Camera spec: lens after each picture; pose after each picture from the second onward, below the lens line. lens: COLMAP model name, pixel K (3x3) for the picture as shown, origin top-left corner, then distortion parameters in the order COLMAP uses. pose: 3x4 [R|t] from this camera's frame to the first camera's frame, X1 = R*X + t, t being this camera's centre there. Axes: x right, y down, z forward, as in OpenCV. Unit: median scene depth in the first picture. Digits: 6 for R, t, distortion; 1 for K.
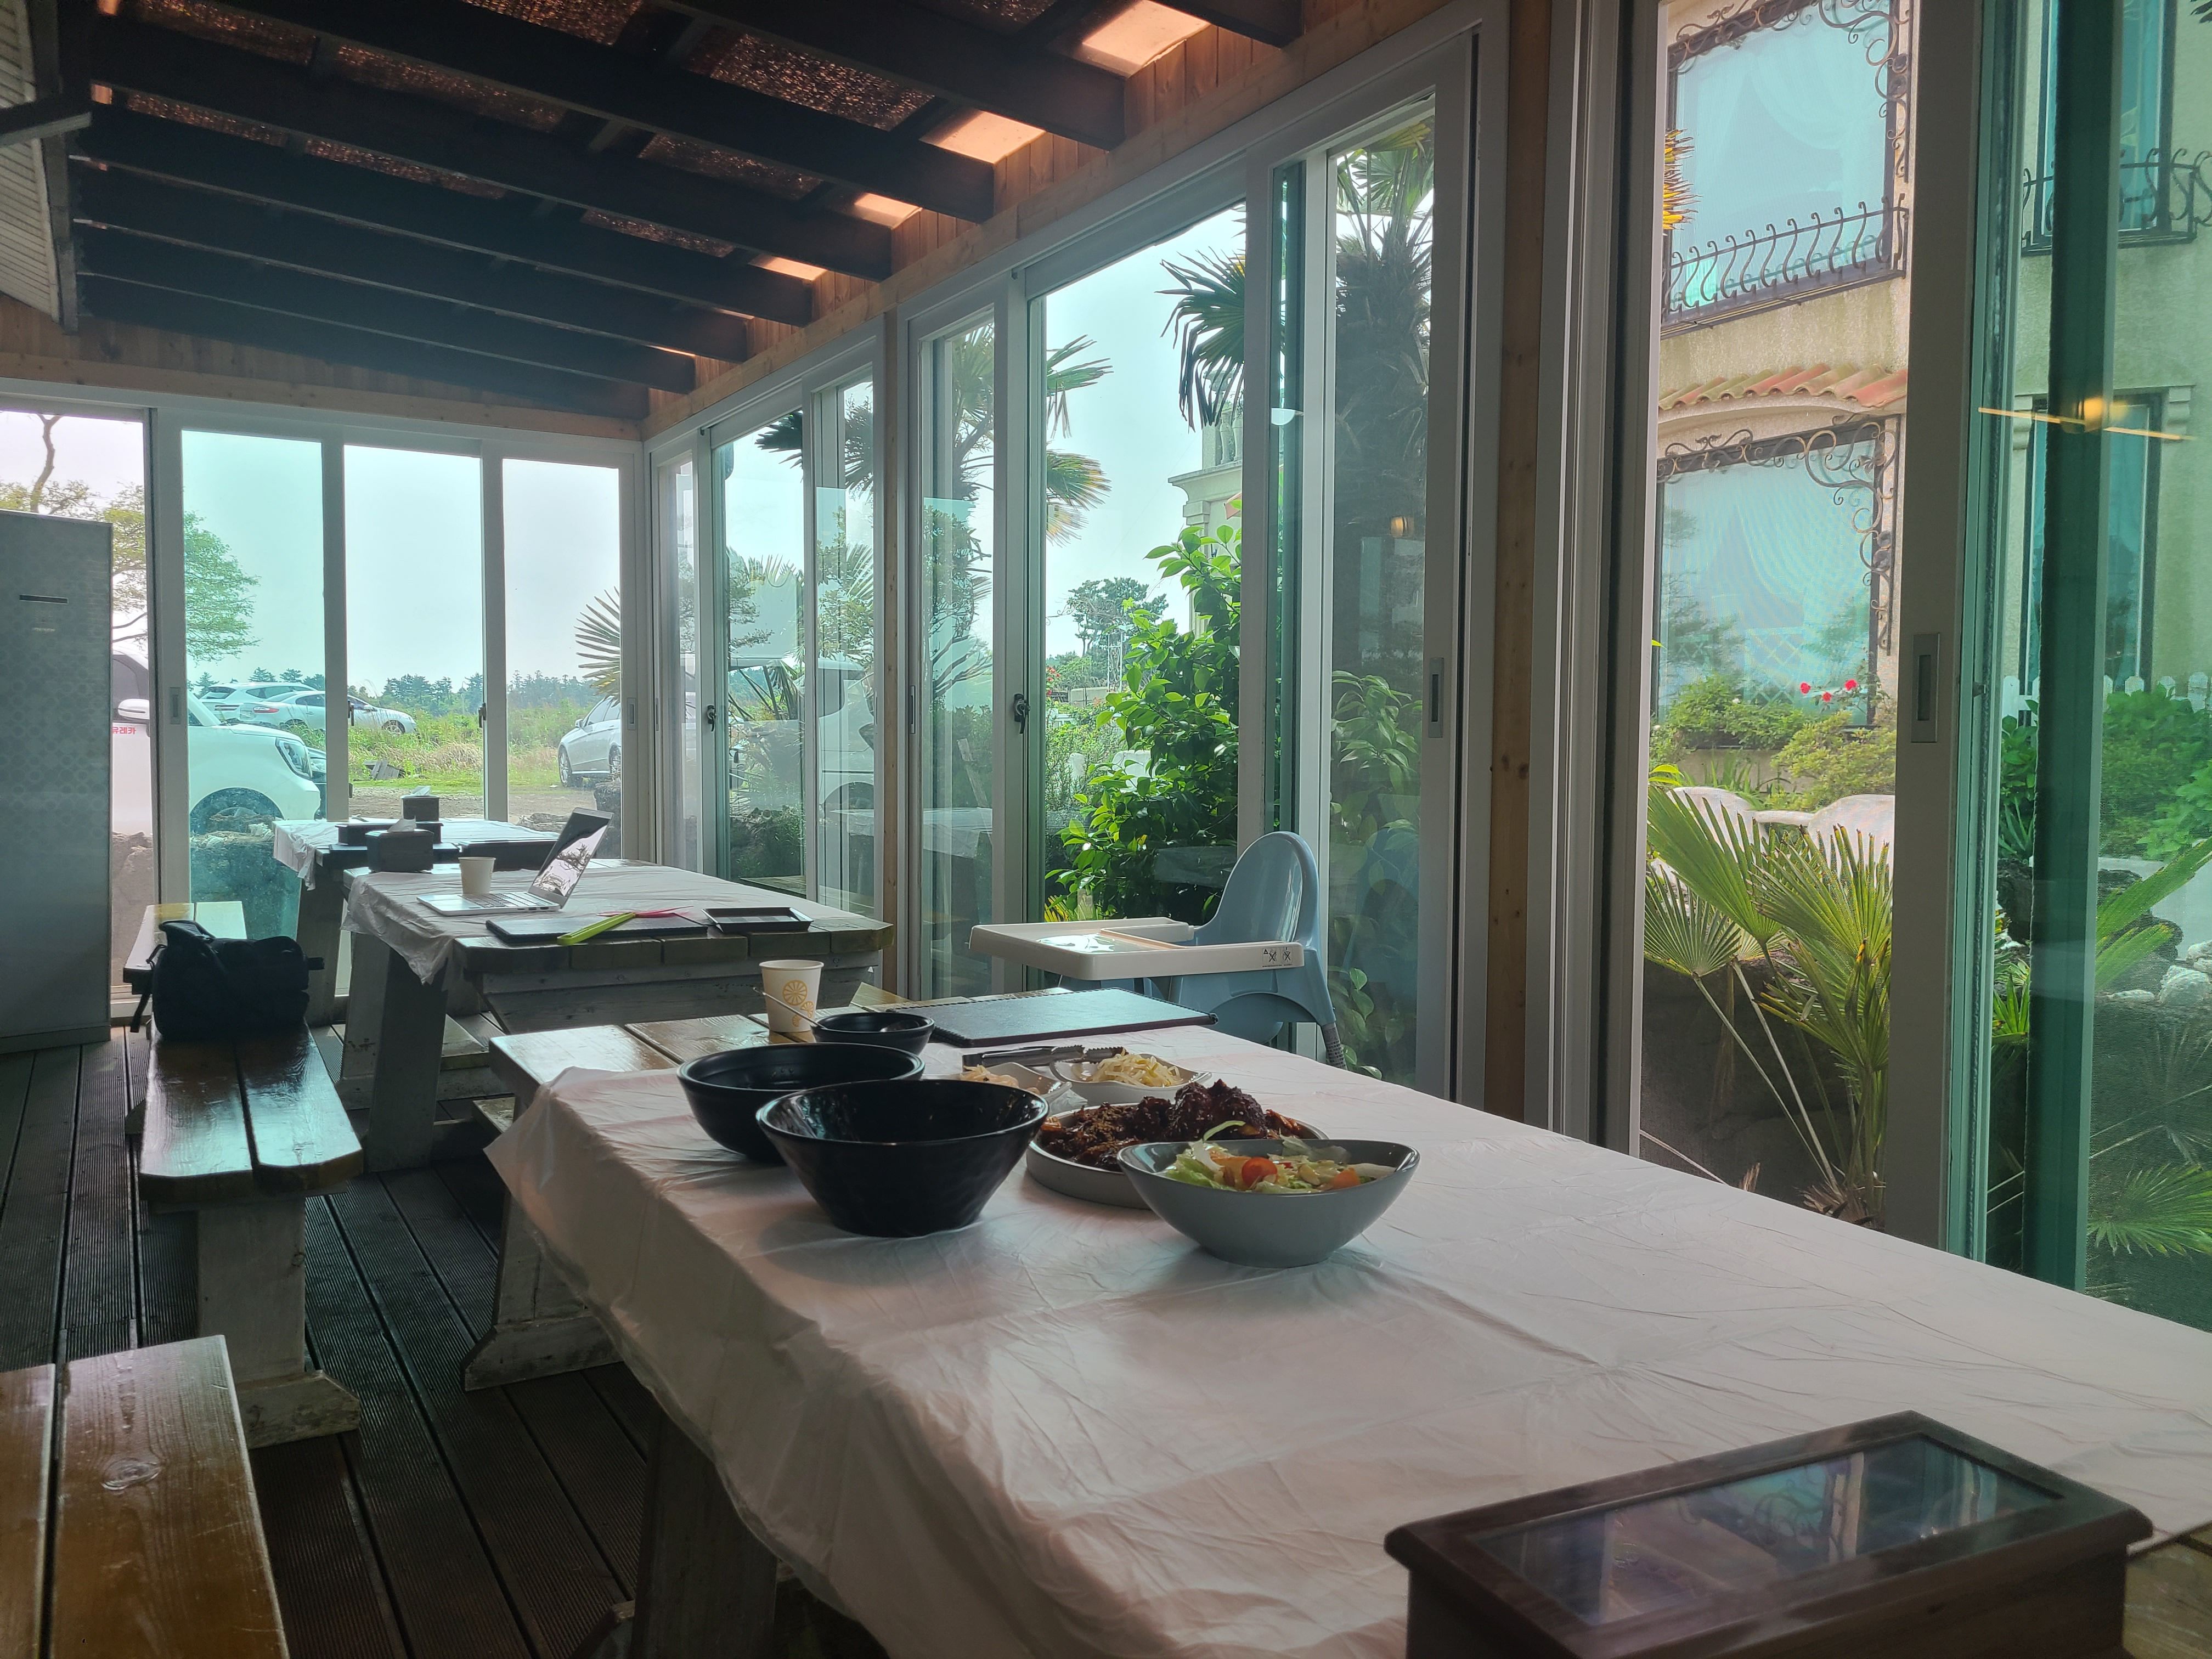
lens RADIAL K [[1648.3, 0, 1106.0], [0, 1648.3, 829.5], [0, 0, 1]] dist [0.023108, -0.000676]
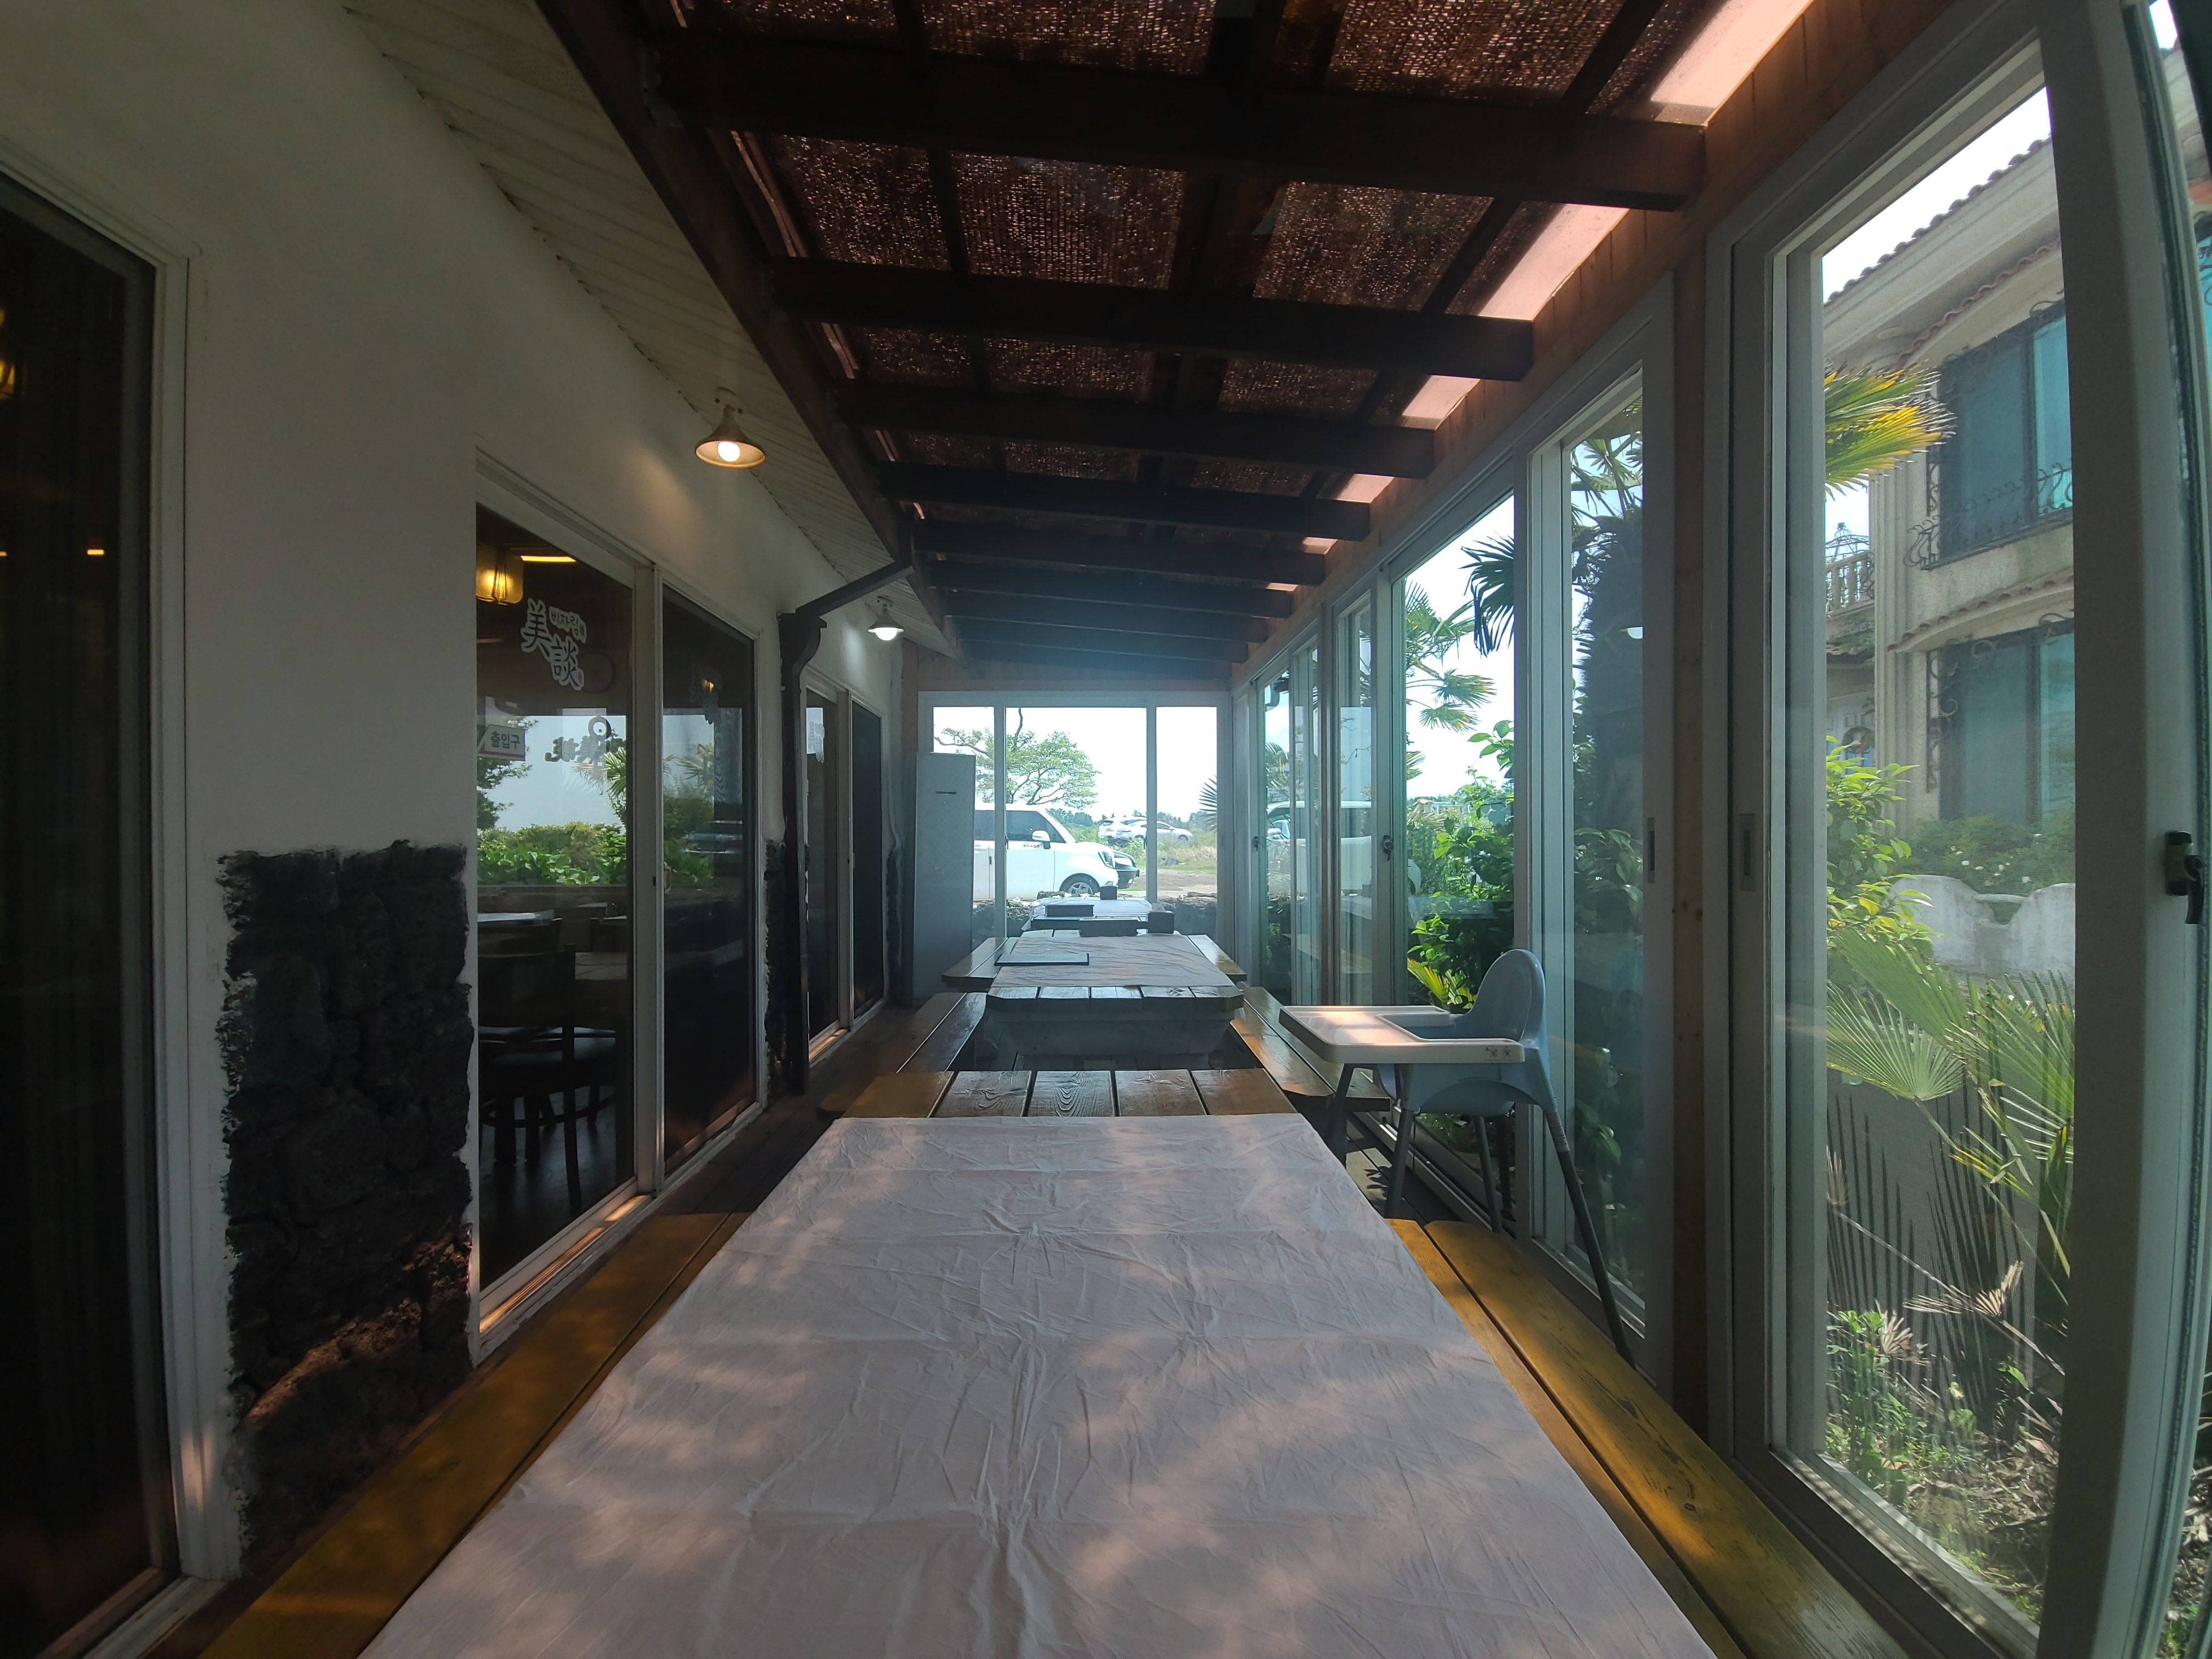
lens RADIAL K [[891.3, 0, 1106.0], [0, 891.3, 829.5], [0, 0, 1]] dist [0.000269, 0.000009]
pose [[0.871196, -0.015093, -0.490703, 0.113542], [-0.017226, 0.997972, -0.061278, -0.031581], [0.490633, 0.061838, 0.869170, 0.139048]]
